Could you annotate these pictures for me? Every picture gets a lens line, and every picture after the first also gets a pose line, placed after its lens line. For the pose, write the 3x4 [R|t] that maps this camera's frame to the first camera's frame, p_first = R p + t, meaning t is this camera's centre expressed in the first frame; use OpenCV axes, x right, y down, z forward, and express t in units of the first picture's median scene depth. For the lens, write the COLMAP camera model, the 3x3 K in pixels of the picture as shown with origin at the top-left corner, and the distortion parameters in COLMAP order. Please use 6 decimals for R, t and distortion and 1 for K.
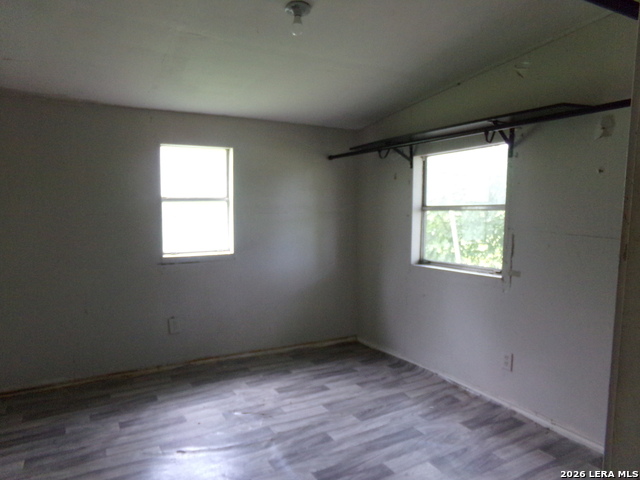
lens RADIAL K [[430.4, 0, 318.4], [0, 430.4, 242.4], [0, 0, 1]] dist [-0.009888, 0.000490]
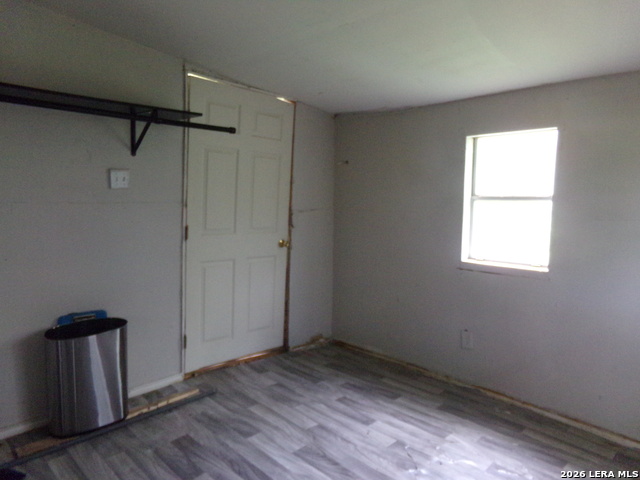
lens RADIAL K [[430.4, 0, 318.4], [0, 430.4, 242.4], [0, 0, 1]] dist [-0.009888, 0.000490]
pose [[0.279339, 0.097742, -0.955205, 0.440915], [-0.102962, 0.992119, 0.071409, -0.041253], [0.954656, 0.078402, 0.287201, 0.467796]]
